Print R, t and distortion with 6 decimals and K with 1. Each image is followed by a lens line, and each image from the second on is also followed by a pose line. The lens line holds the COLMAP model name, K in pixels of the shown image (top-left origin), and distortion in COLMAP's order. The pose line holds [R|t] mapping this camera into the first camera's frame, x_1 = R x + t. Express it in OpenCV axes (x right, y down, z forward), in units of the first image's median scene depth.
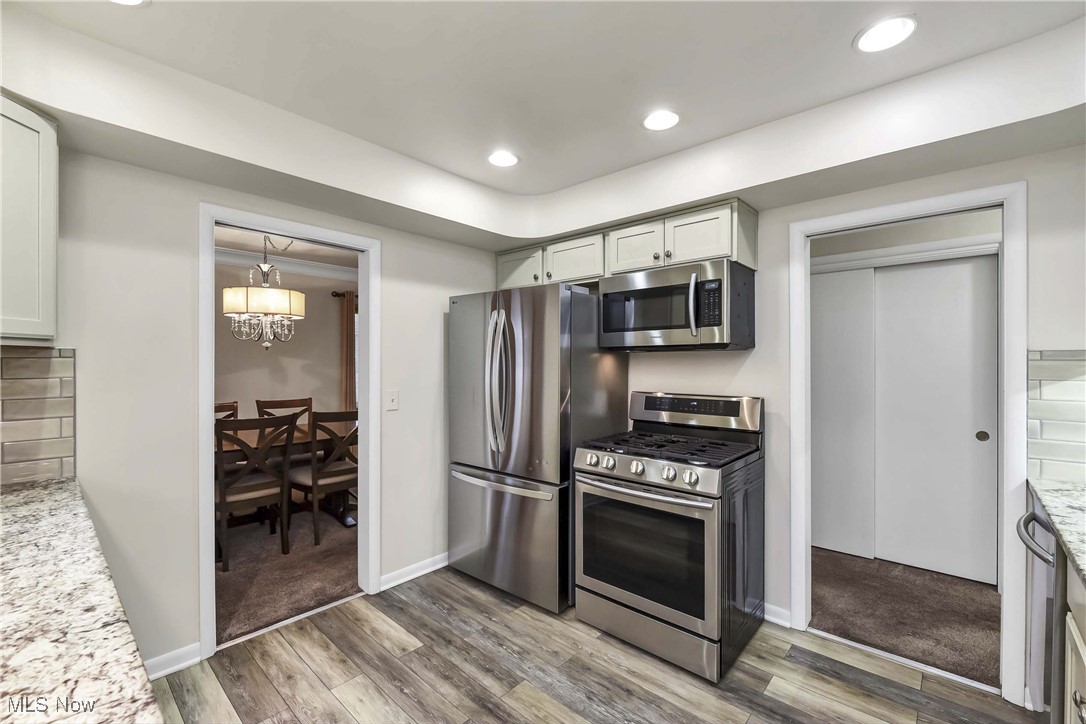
lens RADIAL K [[463.6, 0, 536.8], [0, 463.6, 365.0], [0, 0, 1]] dist [0.000132, -0.000320]
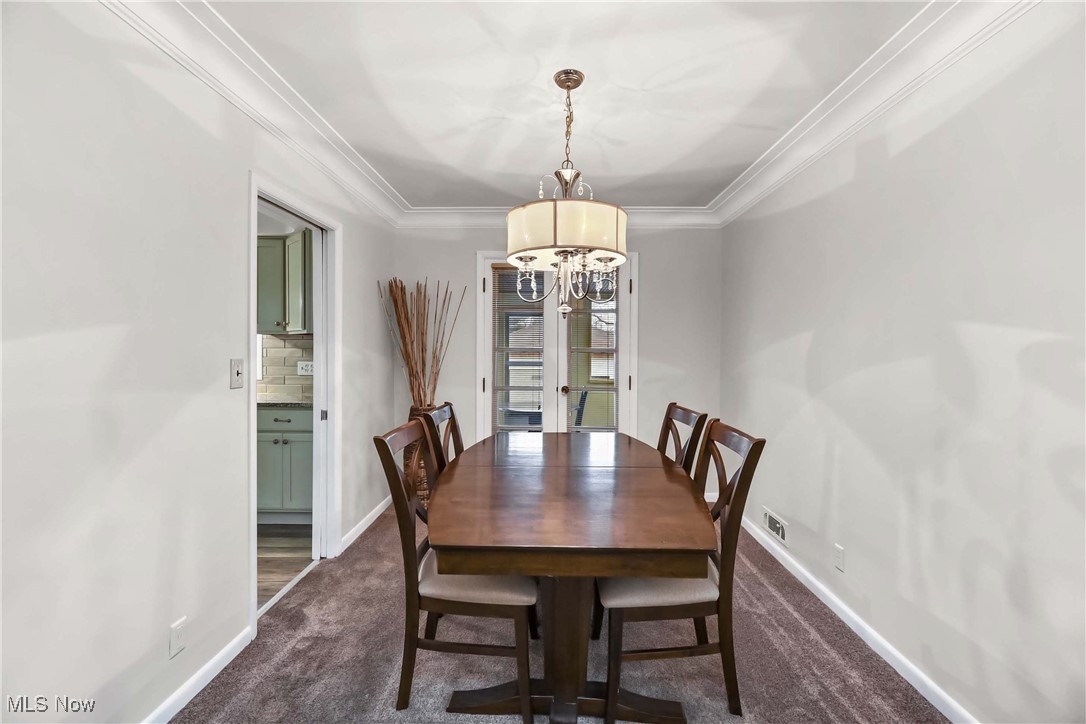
lens RADIAL K [[472.9, 0, 547.2], [0, 472.9, 353.8], [0, 0, 1]] dist [-0.002286, -0.000349]
pose [[-0.744749, 0.005577, -0.667322, -0.326948], [-0.006736, 0.999851, 0.015873, 0.011482], [0.667311, 0.016317, -0.744600, 2.673806]]
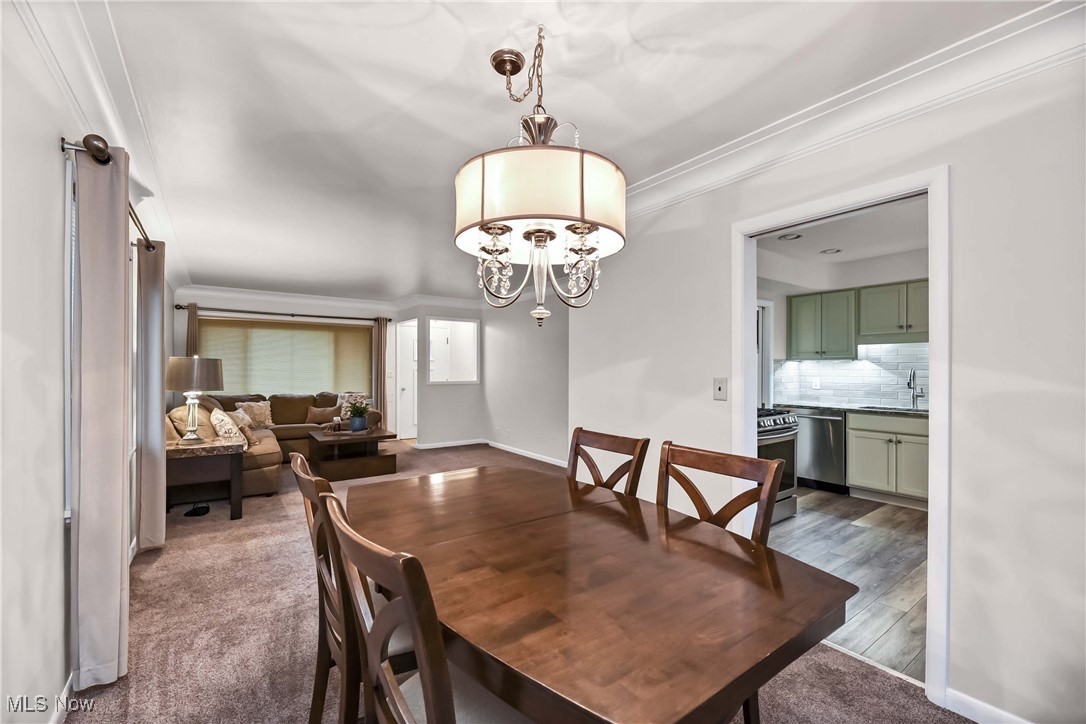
lens RADIAL K [[459.1, 0, 542.6], [0, 459.1, 367.3], [0, 0, 1]] dist [-0.002025, -0.000722]
pose [[0.193619, 0.004412, 0.981067, -1.868122], [-0.000814, 0.999990, -0.004337, 0.021739], [-0.981076, 0.000041, 0.193621, 1.716261]]
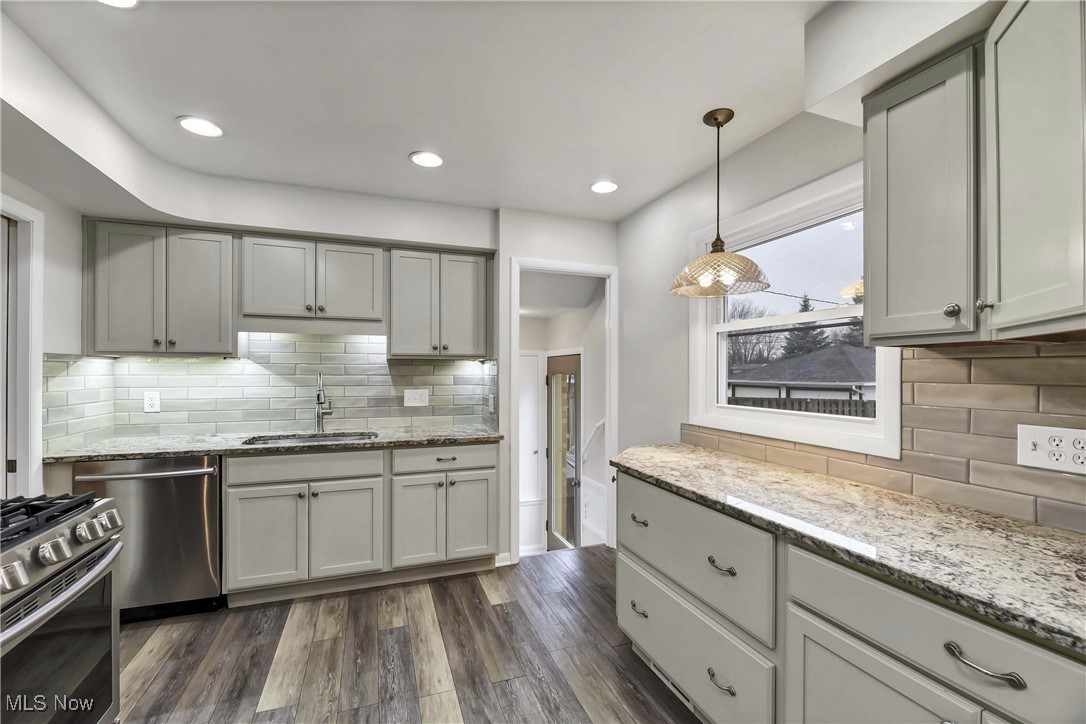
lens RADIAL K [[459.1, 0, 542.6], [0, 459.1, 367.3], [0, 0, 1]] dist [-0.002025, -0.000722]
pose [[-0.886611, 0.003057, 0.462506, -0.585222], [0.001736, 0.999993, -0.003282, 0.003357], [-0.462513, -0.002107, -0.886610, 1.341581]]
